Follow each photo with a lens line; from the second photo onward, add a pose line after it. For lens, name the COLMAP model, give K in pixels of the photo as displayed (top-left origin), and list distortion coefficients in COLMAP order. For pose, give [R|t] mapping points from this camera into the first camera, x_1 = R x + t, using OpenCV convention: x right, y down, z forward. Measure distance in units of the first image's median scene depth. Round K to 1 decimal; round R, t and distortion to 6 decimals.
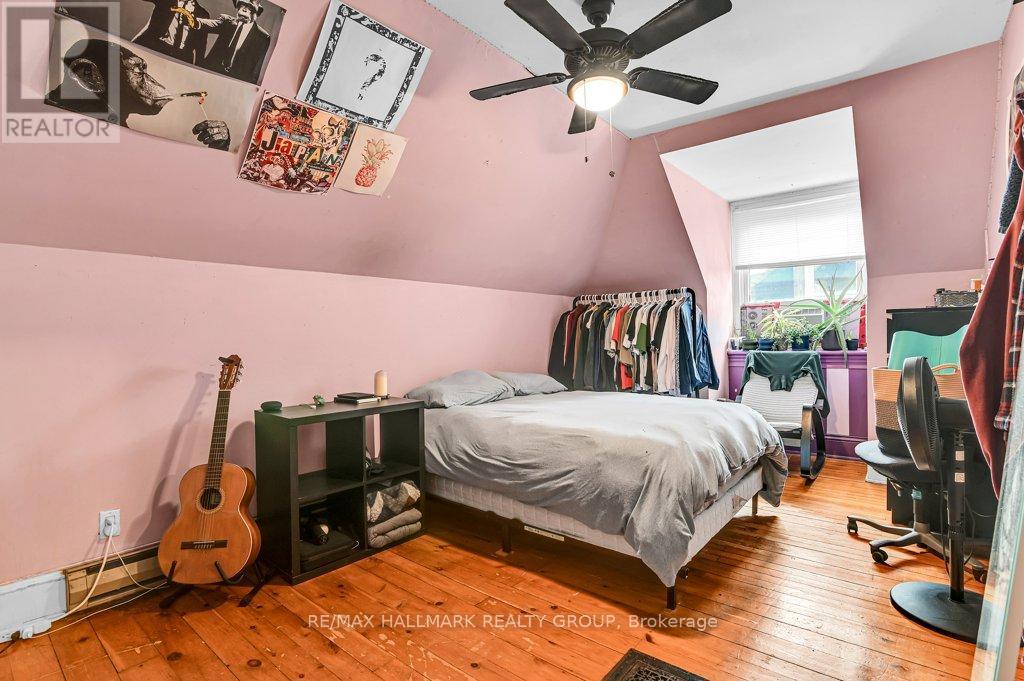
lens RADIAL K [[473.2, 0, 512.4], [0, 473.2, 342.1], [0, 0, 1]] dist [-0.001098, -0.000121]
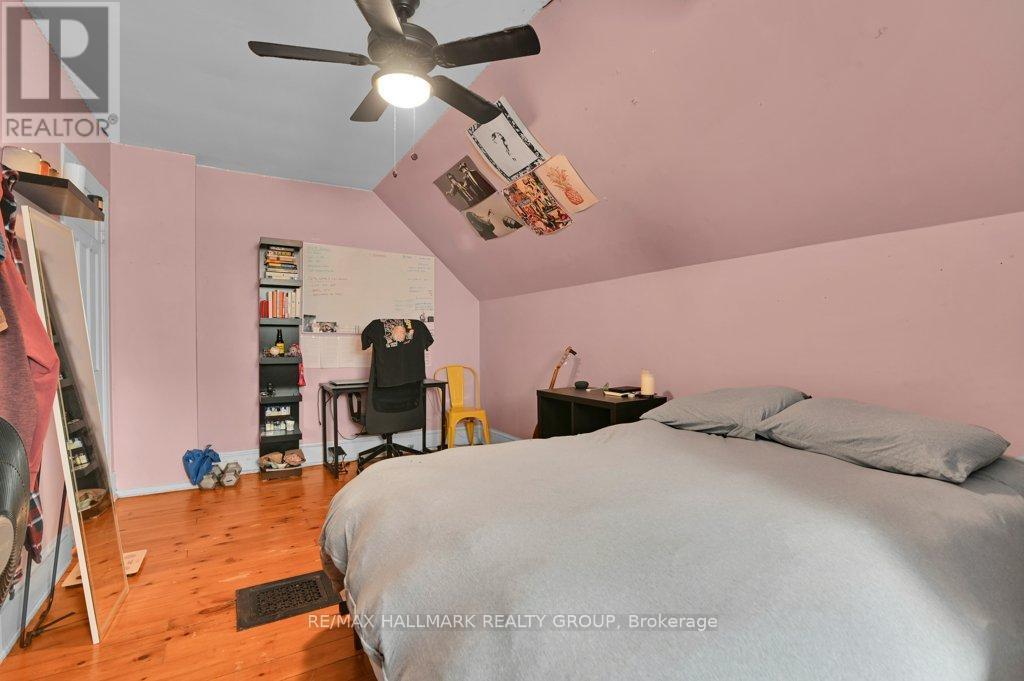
lens RADIAL K [[473.2, 0, 511.4], [0, 473.2, 339.3], [0, 0, 1]] dist [-0.001098, -0.000121]
pose [[-0.318563, 0.013797, -0.947801, 0.925789], [0.006980, 0.999901, 0.012209, -0.016956], [0.947876, -0.002726, -0.318628, 1.347661]]
